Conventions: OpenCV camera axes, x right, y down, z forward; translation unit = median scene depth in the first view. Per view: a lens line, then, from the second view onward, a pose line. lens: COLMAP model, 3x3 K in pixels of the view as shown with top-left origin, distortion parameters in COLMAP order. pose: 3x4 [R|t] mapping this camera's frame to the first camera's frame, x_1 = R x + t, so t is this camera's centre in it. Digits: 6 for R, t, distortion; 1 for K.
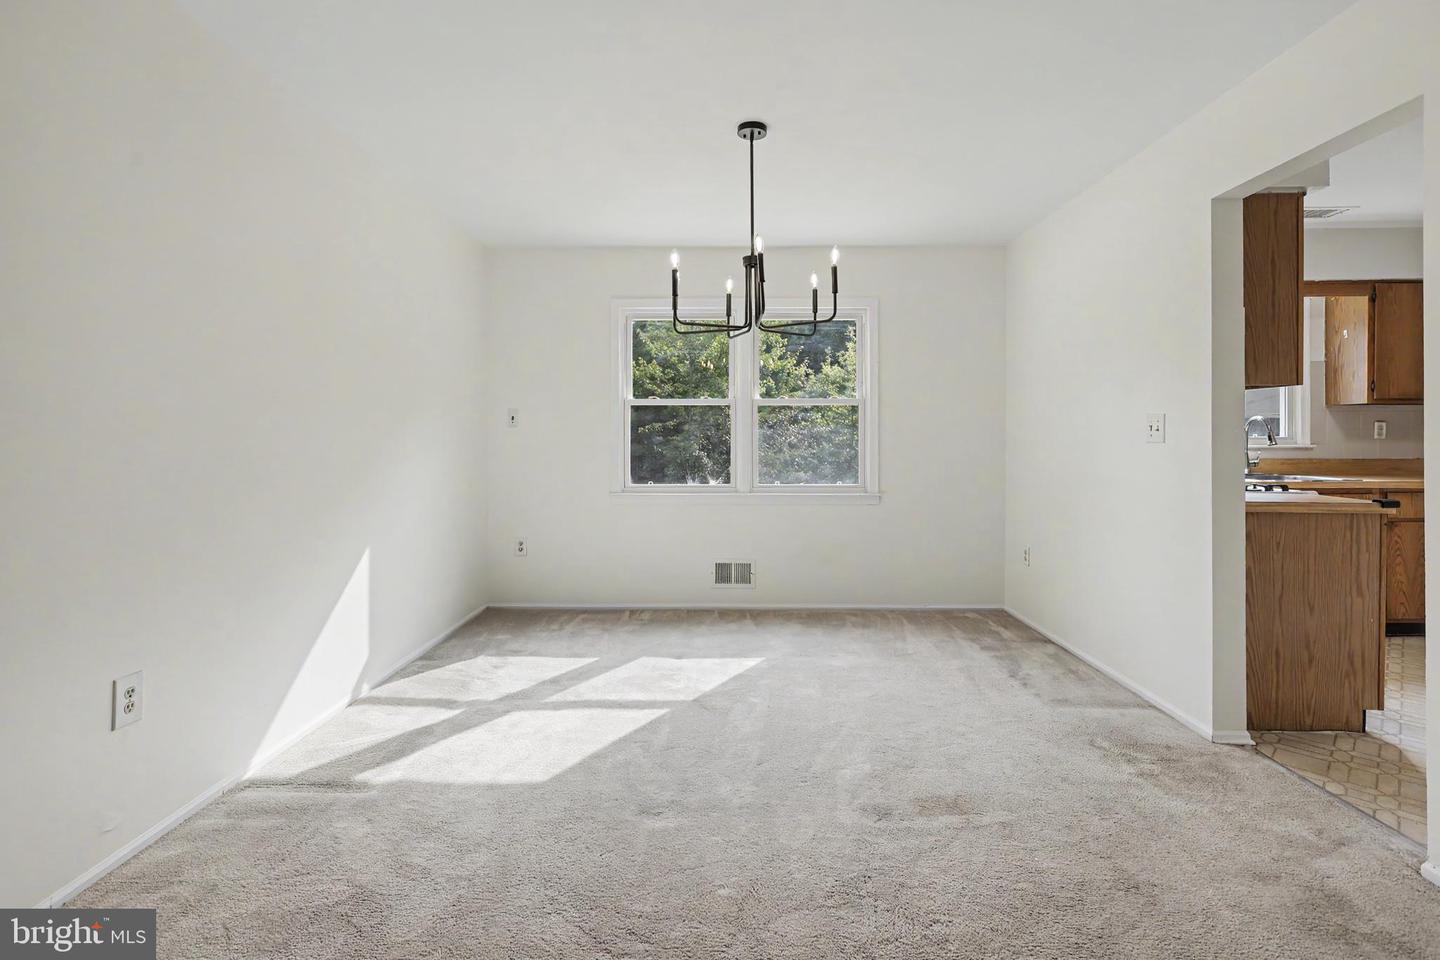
lens RADIAL K [[665.8, 0, 718.4], [0, 665.8, 438.5], [0, 0, 1]] dist [-0.000032, 0.000820]
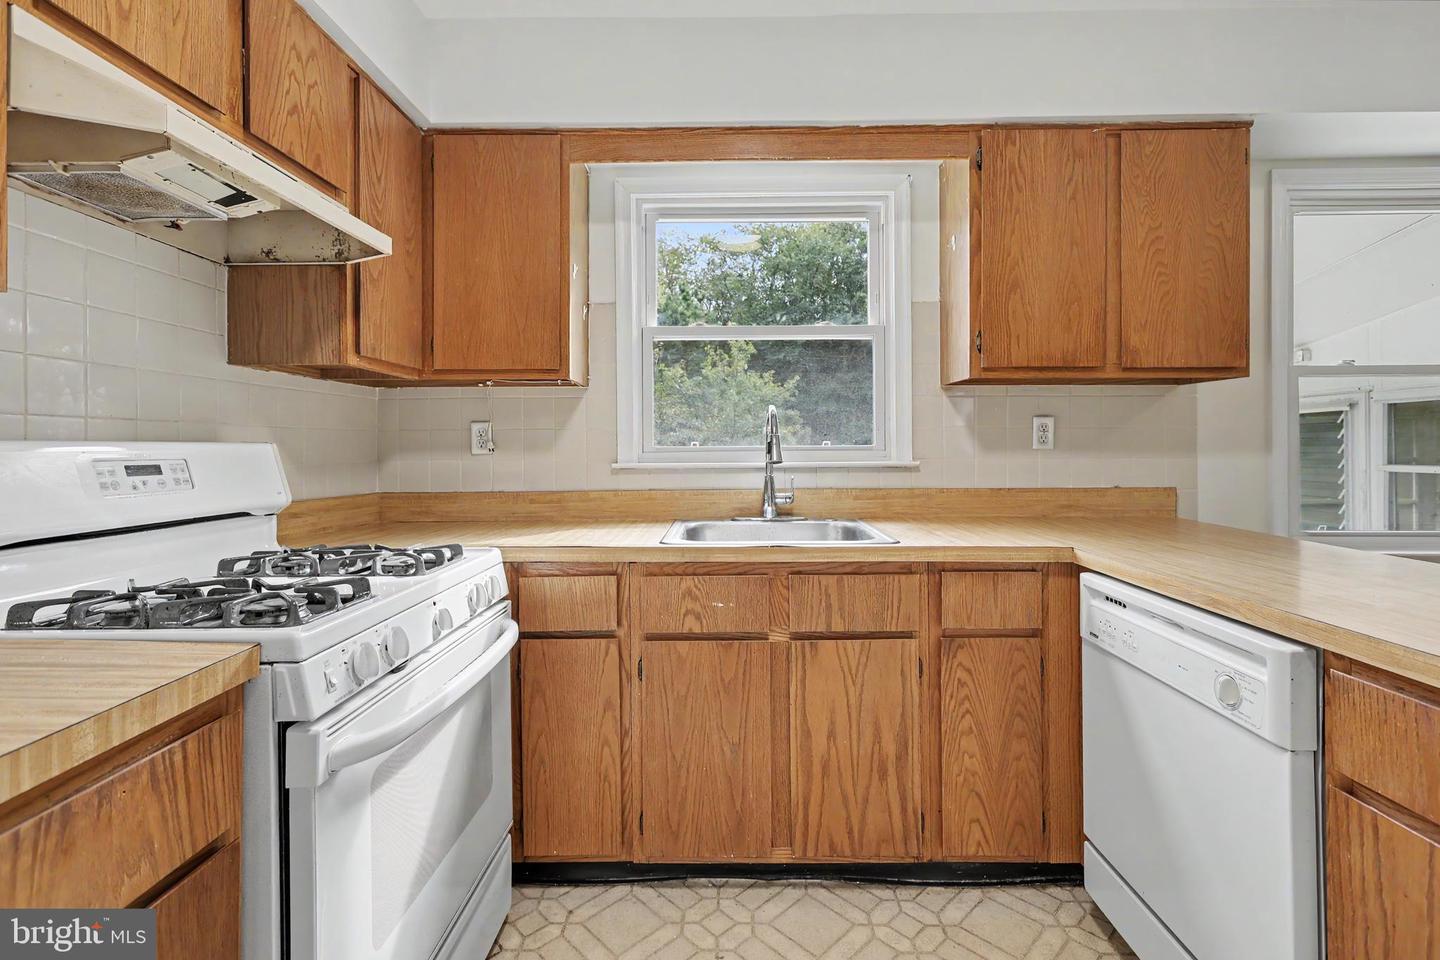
lens RADIAL K [[661.2, 0, 719.3], [0, 661.2, 445.1], [0, 0, 1]] dist [0.000488, 0.001057]
pose [[0.999995, -0.001775, 0.002768, 0.761256], [0.001786, 0.999990, -0.003984, -0.001480], [-0.002761, 0.003989, 0.999988, 0.497588]]
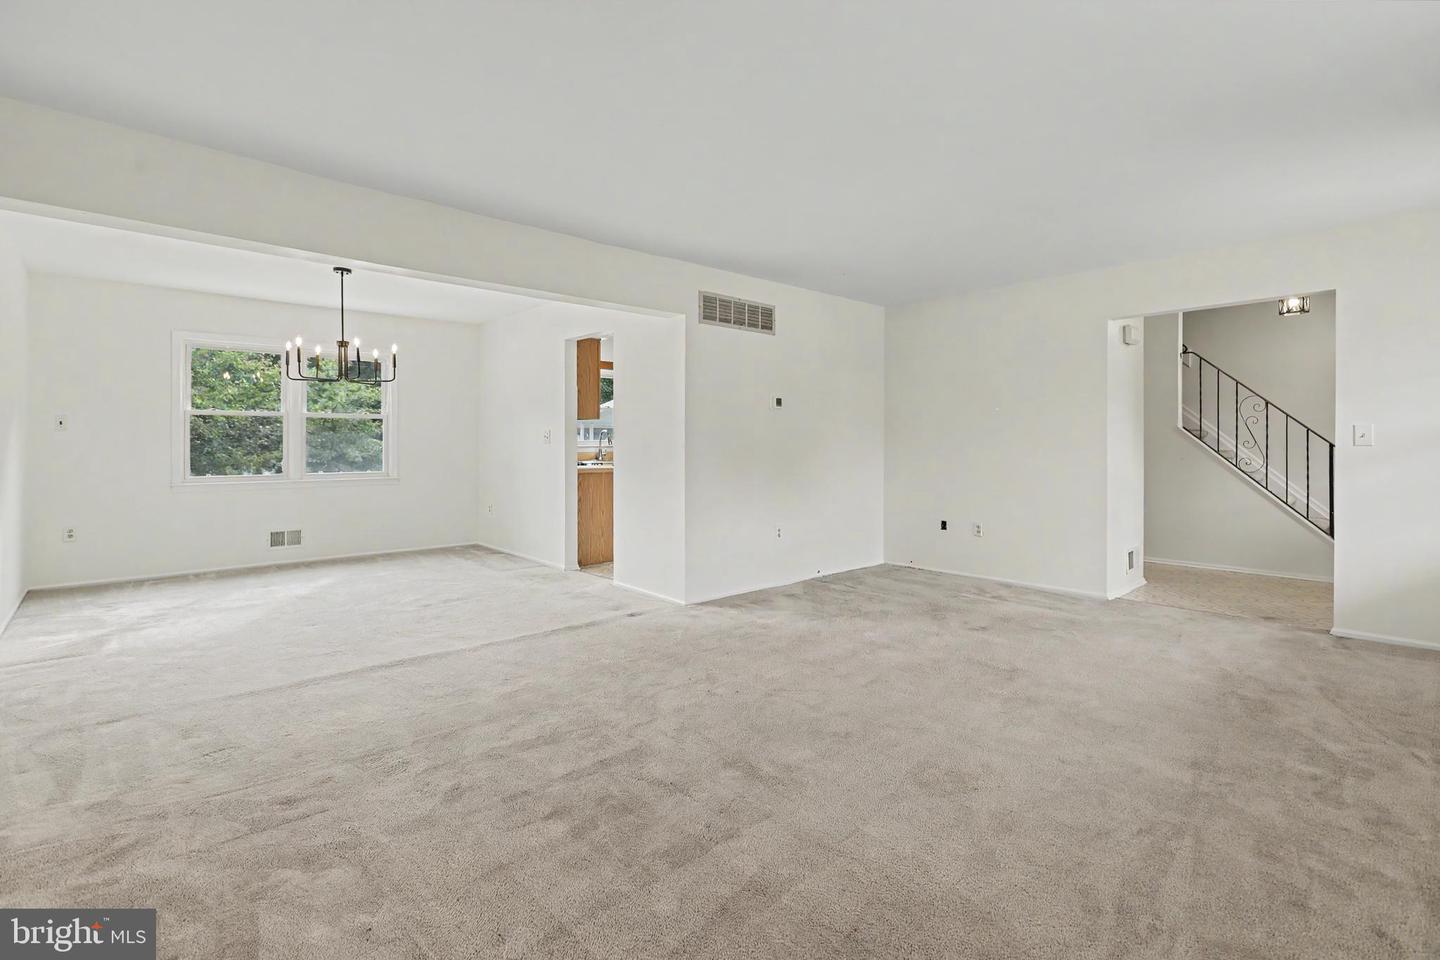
lens RADIAL K [[661.2, 0, 719.3], [0, 661.2, 445.1], [0, 0, 1]] dist [0.000488, 0.001057]
pose [[0.726337, -0.001833, 0.687337, -0.280185], [-0.002732, 0.999981, 0.005553, -0.001696], [-0.687334, -0.005911, 0.726318, -0.643072]]
